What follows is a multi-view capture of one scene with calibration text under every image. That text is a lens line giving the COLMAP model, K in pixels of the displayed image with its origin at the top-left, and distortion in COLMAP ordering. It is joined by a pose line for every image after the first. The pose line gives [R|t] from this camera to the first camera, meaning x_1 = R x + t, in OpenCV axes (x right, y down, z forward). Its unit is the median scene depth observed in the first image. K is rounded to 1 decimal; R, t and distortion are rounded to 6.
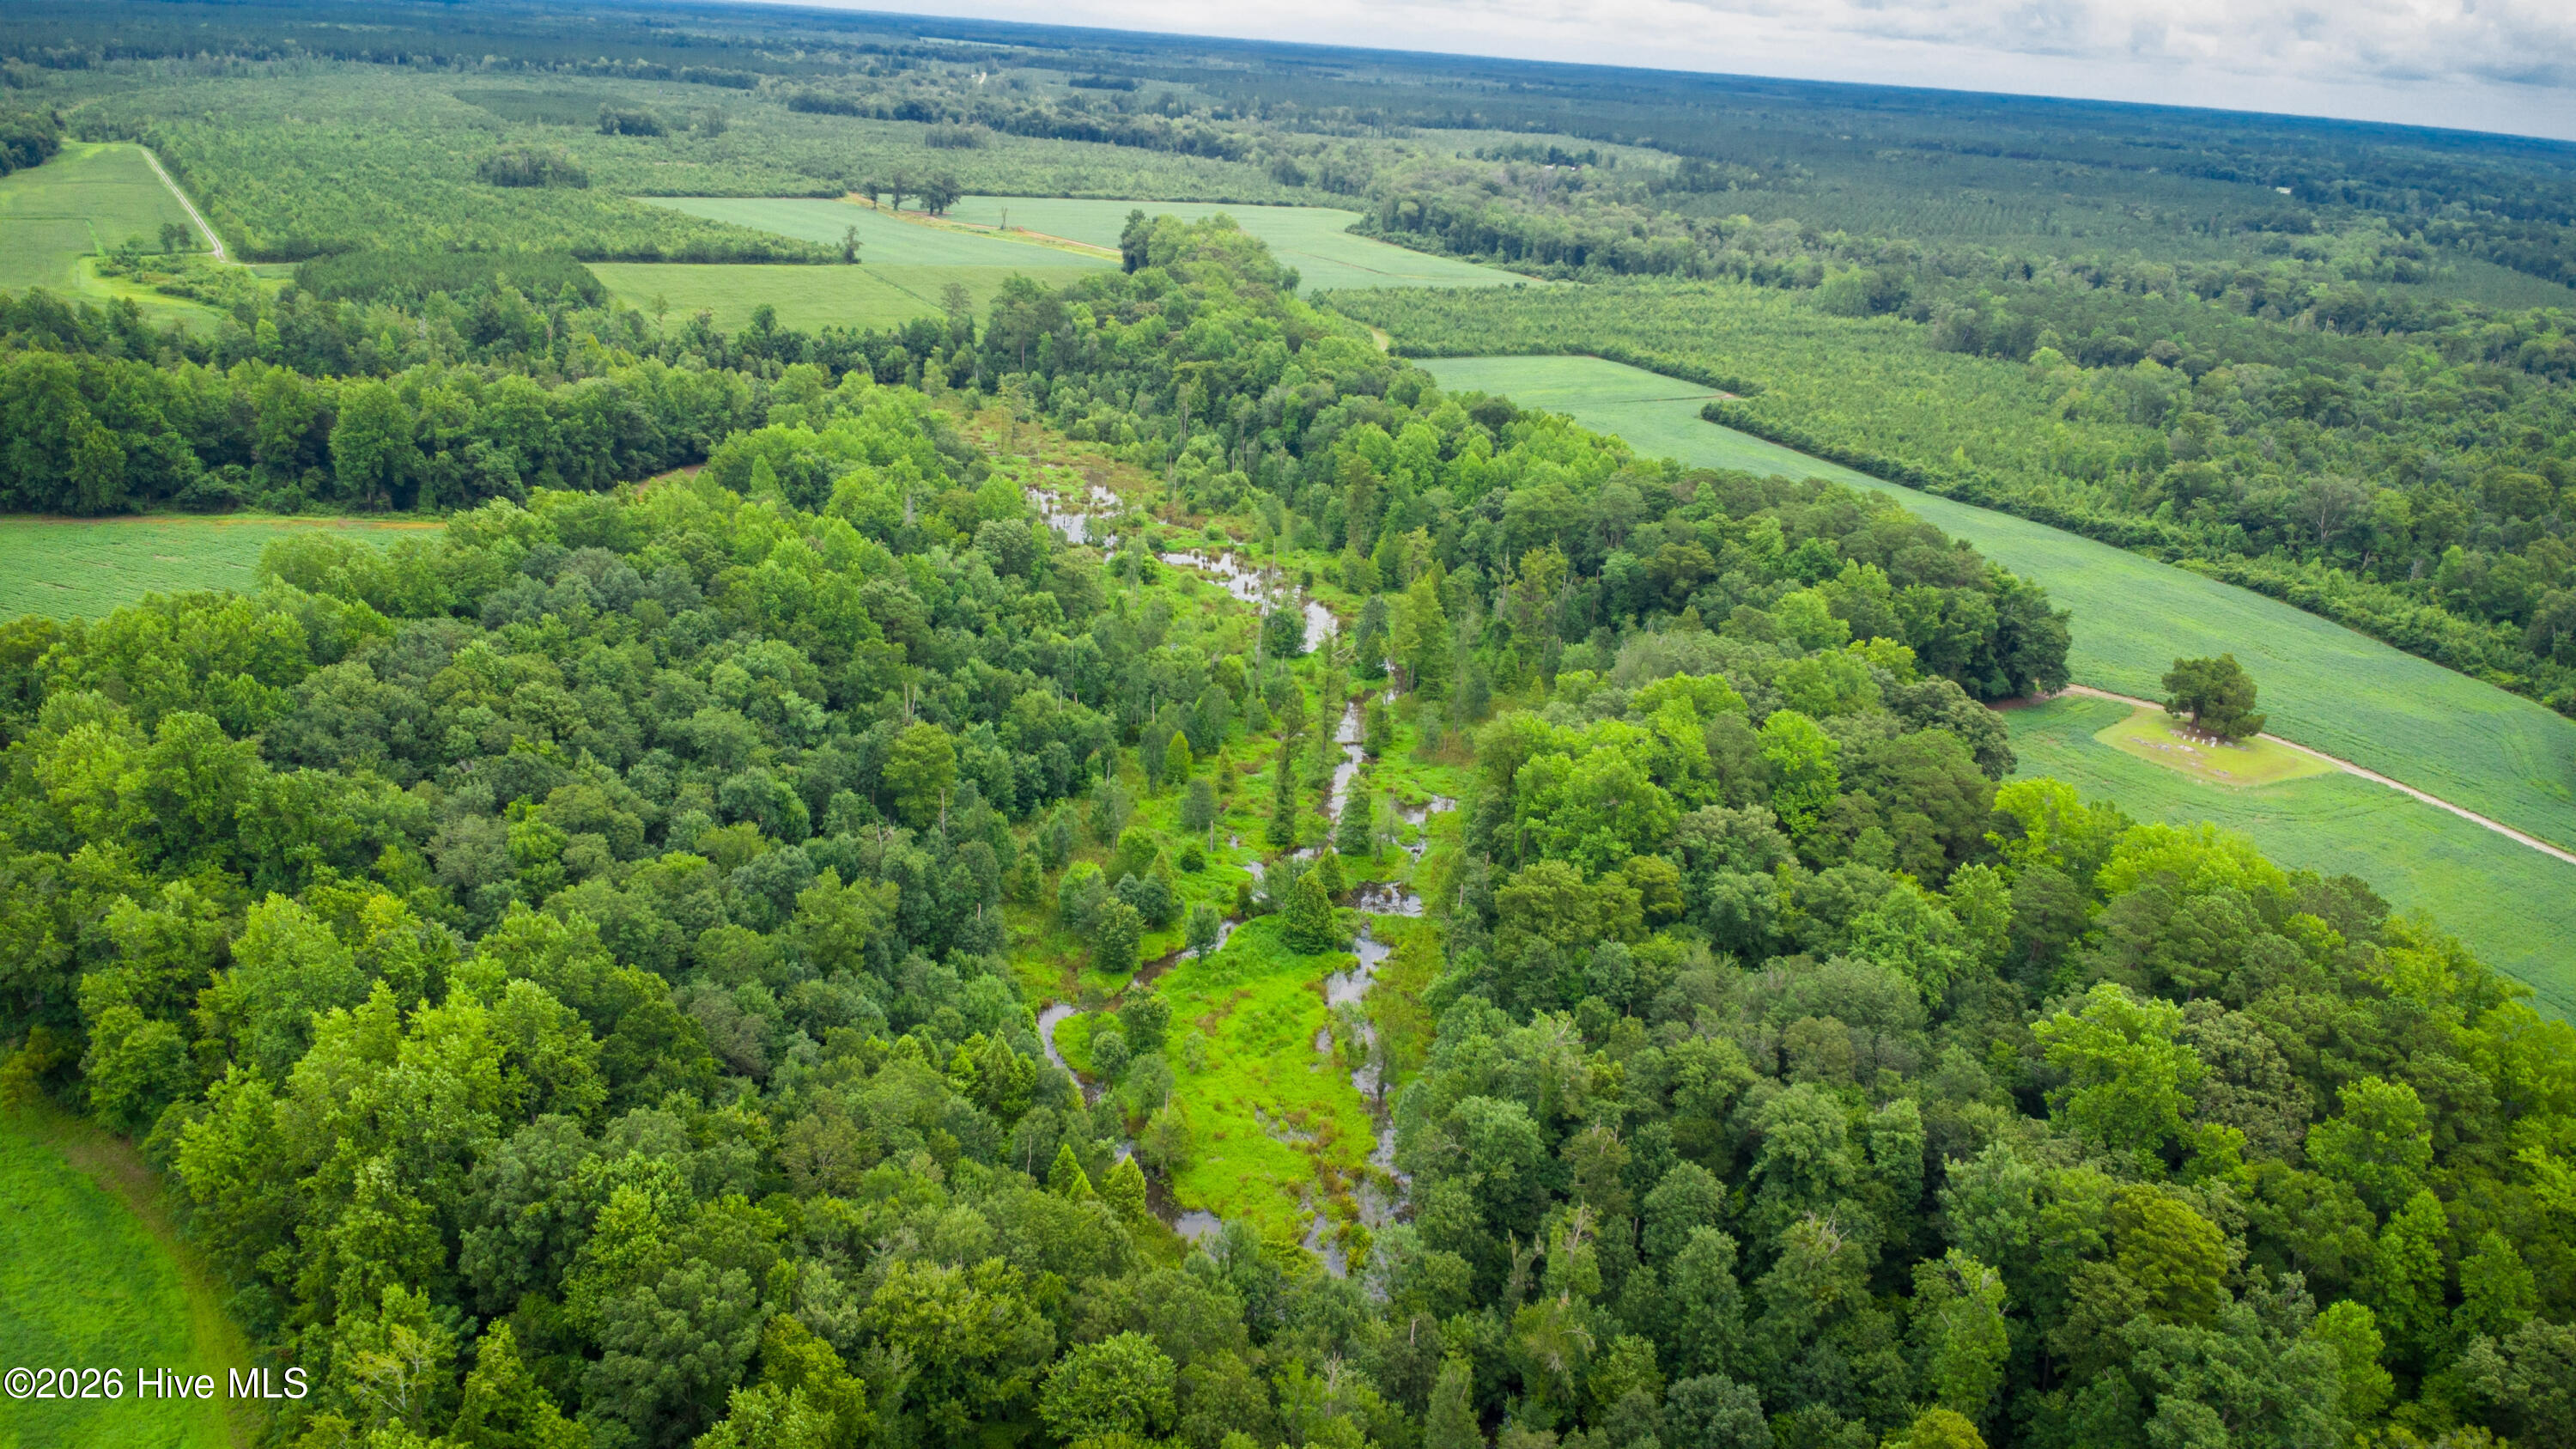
lens RADIAL K [[1875.8, 0, 1293.6], [0, 1875.8, 720.3], [0, 0, 1]] dist [0.035739, -0.058900]
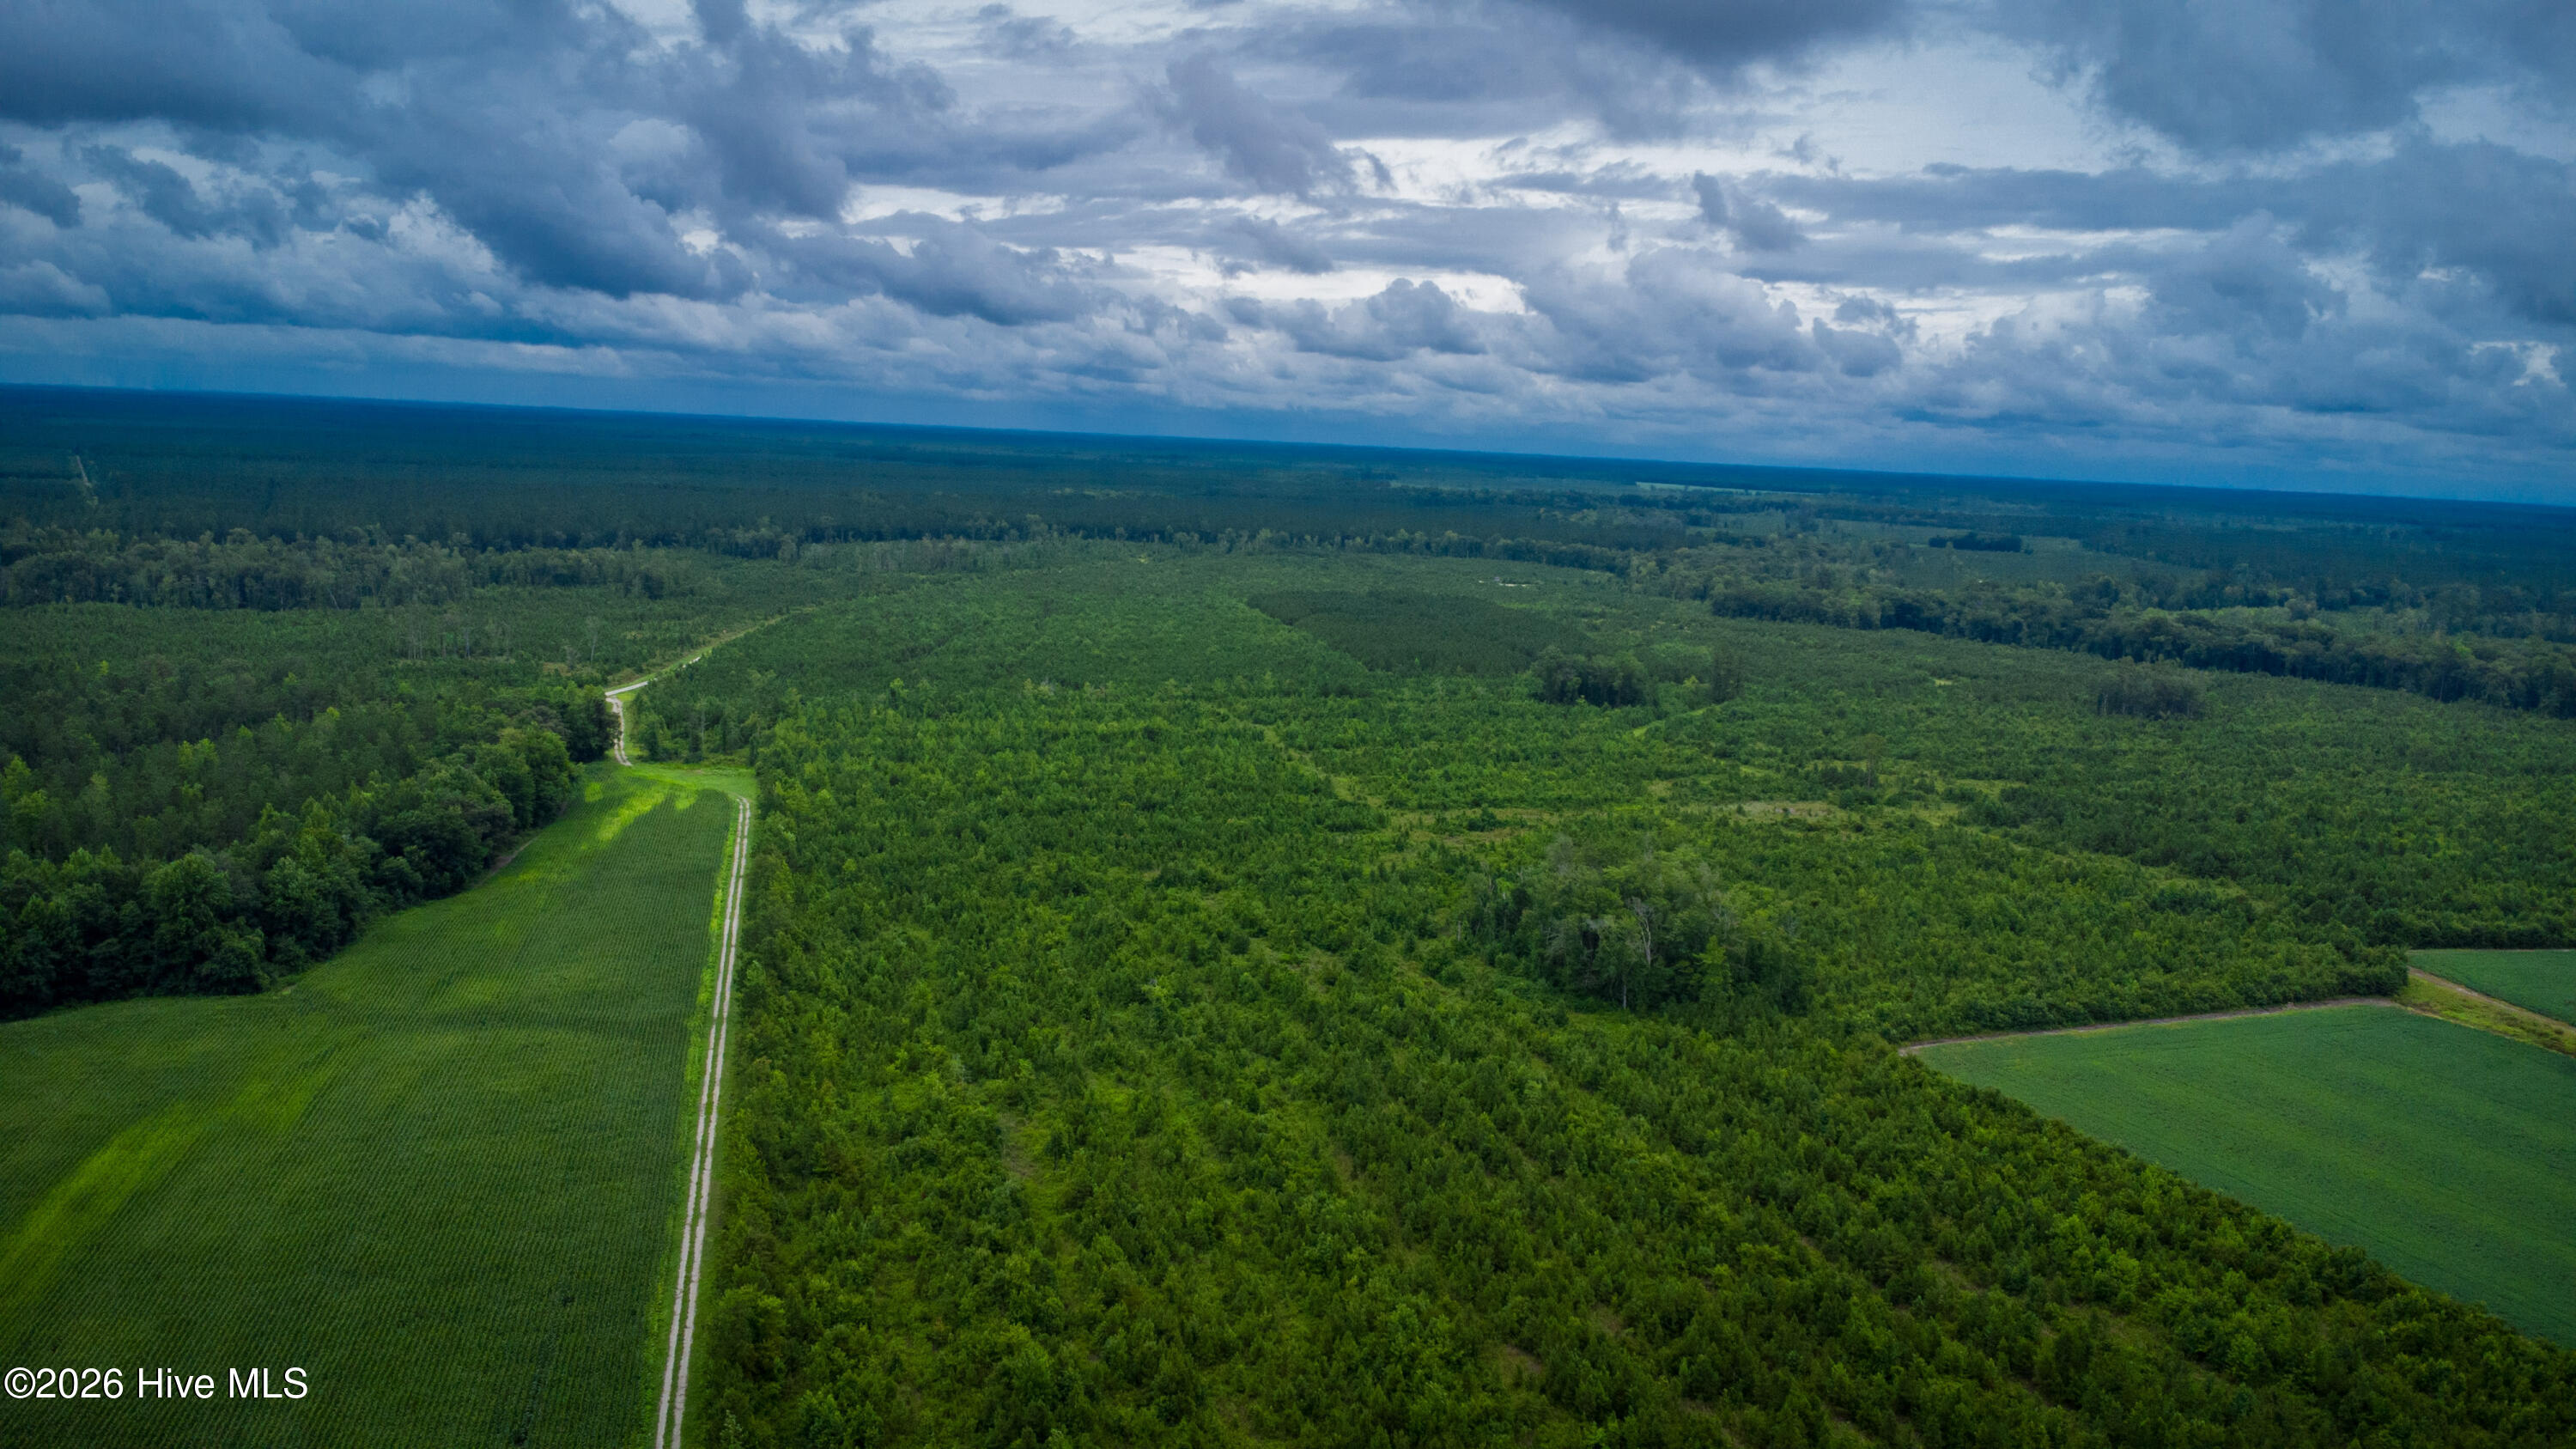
lens RADIAL K [[1872.4, 0, 1289.1], [0, 1872.4, 771.9], [0, 0, 1]] dist [0.019669, -0.015460]
pose [[0.947771, 0.032959, -0.317245, -0.623782], [-0.092437, 0.980343, -0.174307, -0.447090], [0.305264, 0.194528, 0.932187, 1.125442]]
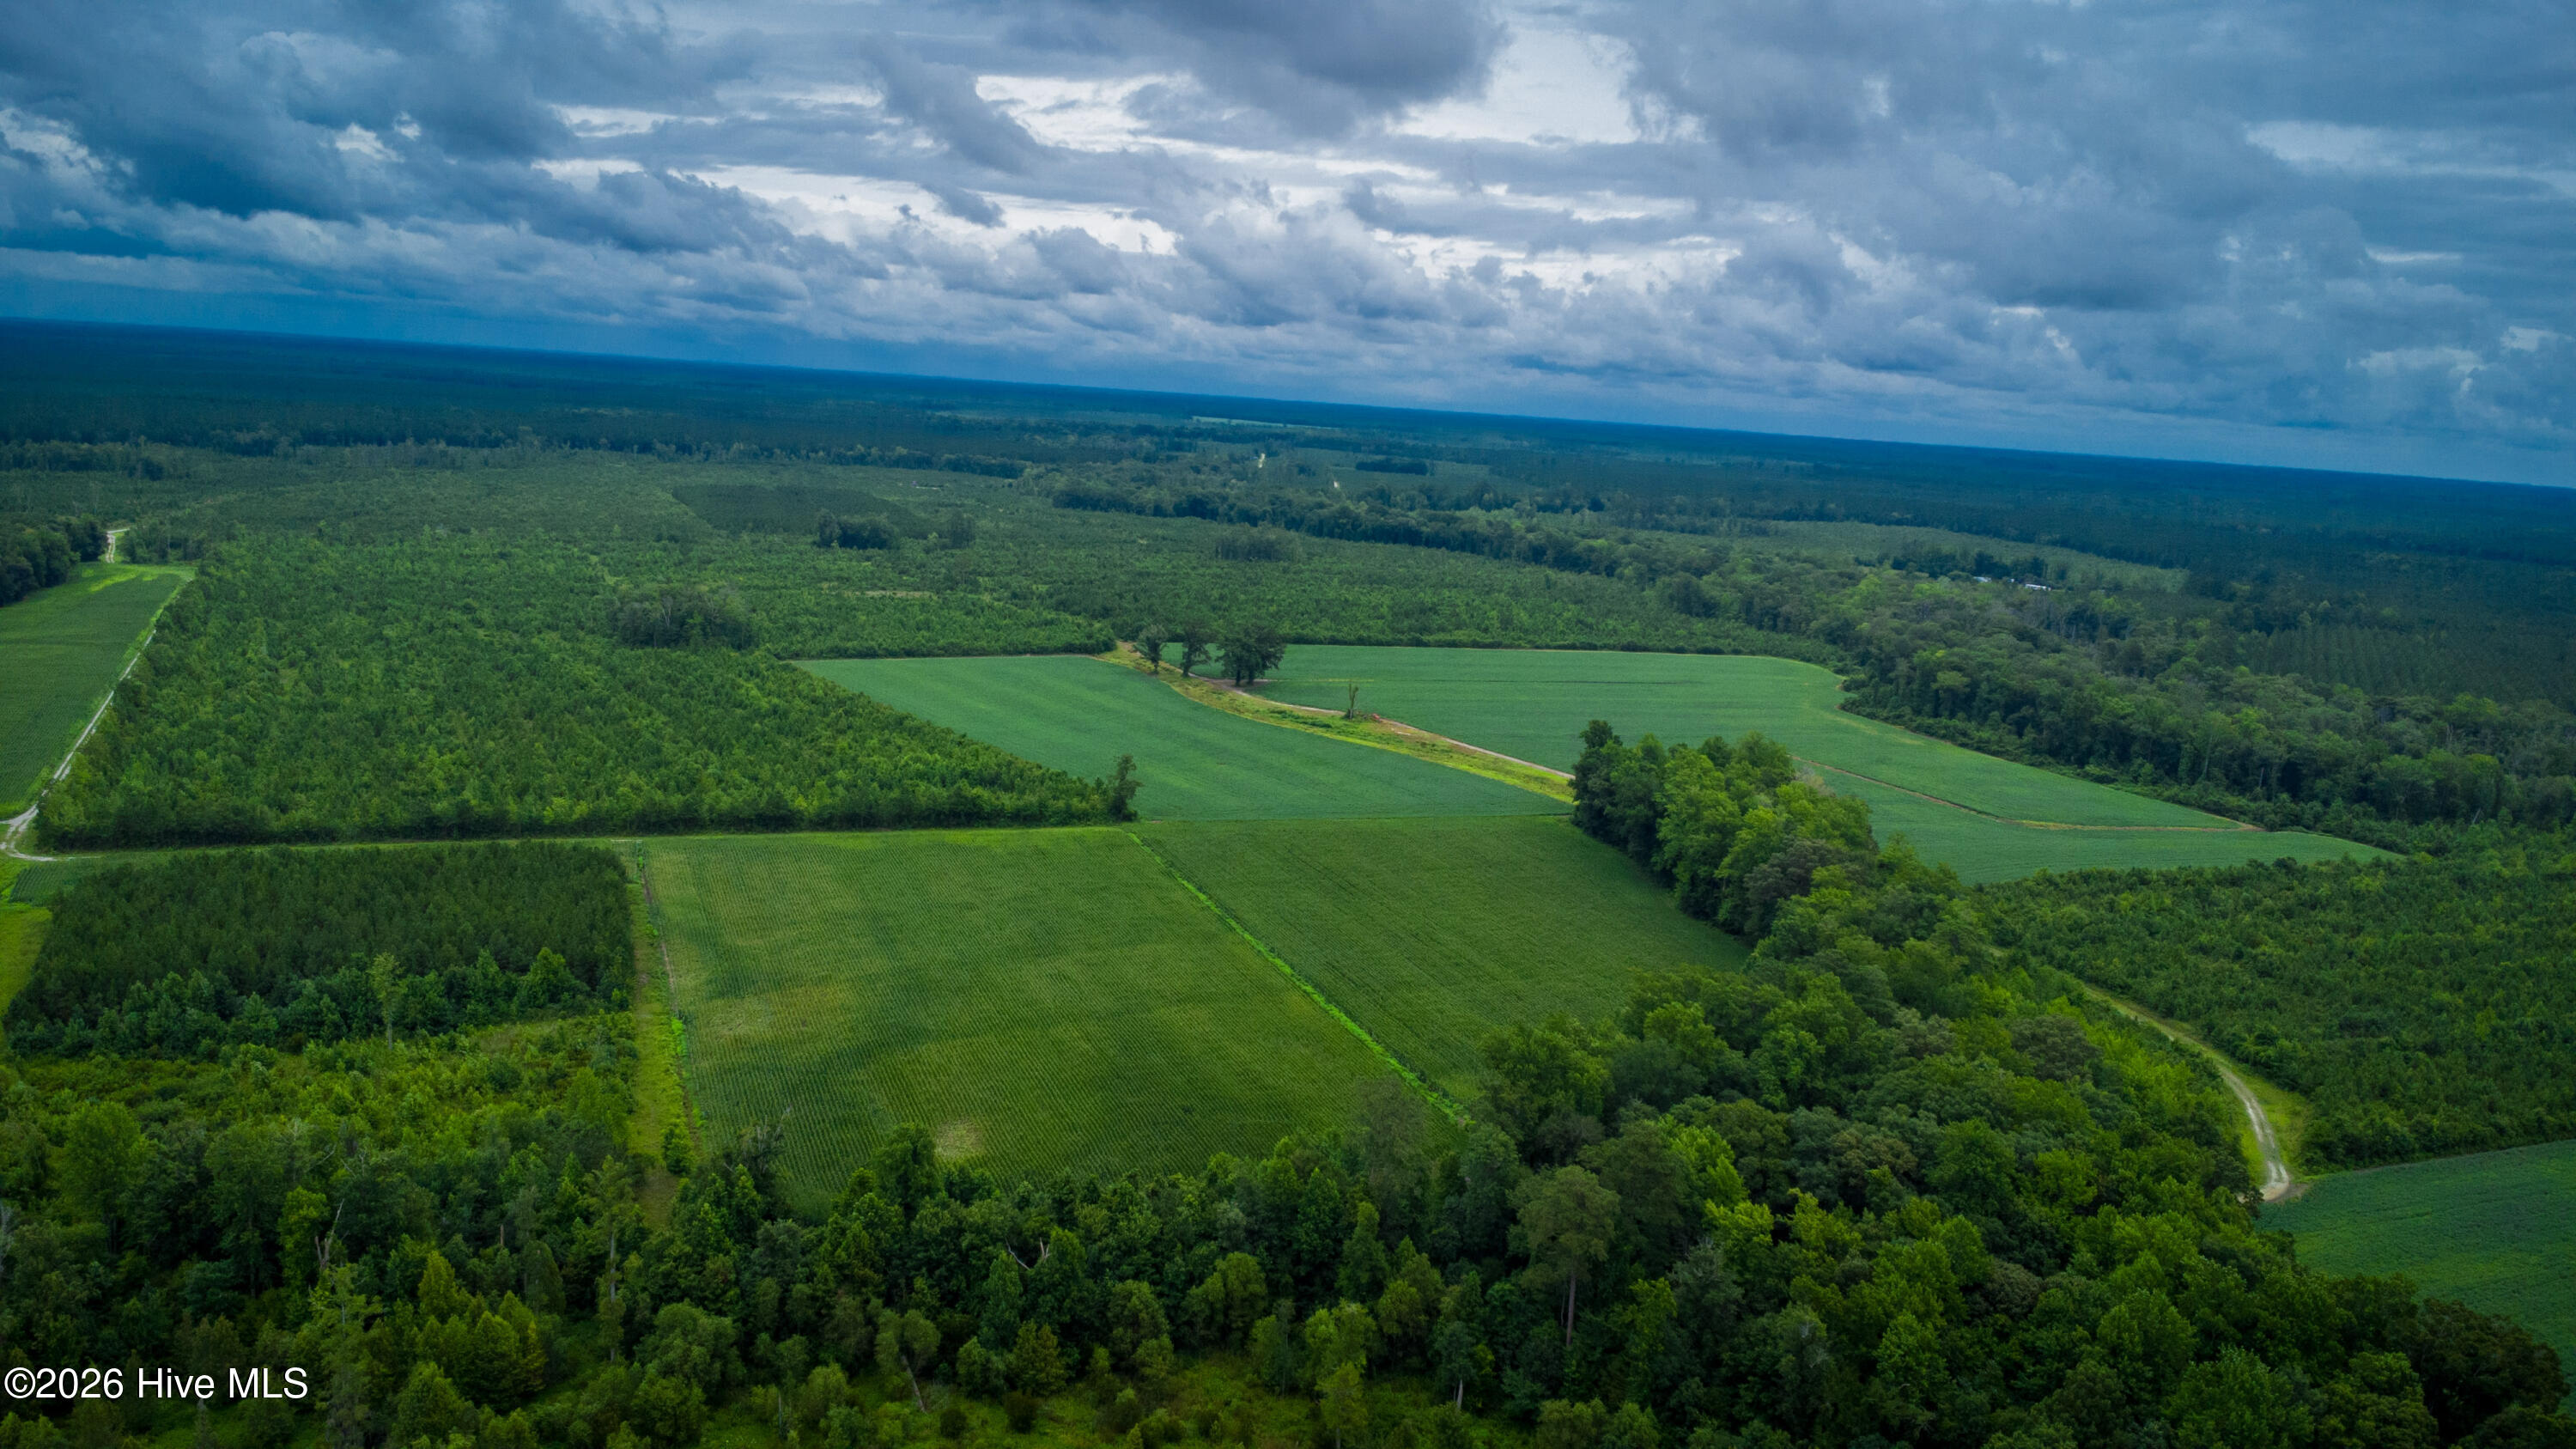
lens RADIAL K [[1878.2, 0, 1294.9], [0, 1878.2, 702.6], [0, 0, 1]] dist [0.031731, -0.050777]
pose [[0.991851, 0.017869, -0.126141, -0.156612], [-0.042006, 0.980617, -0.191381, -0.242236], [0.120277, 0.195120, 0.973376, 0.624226]]
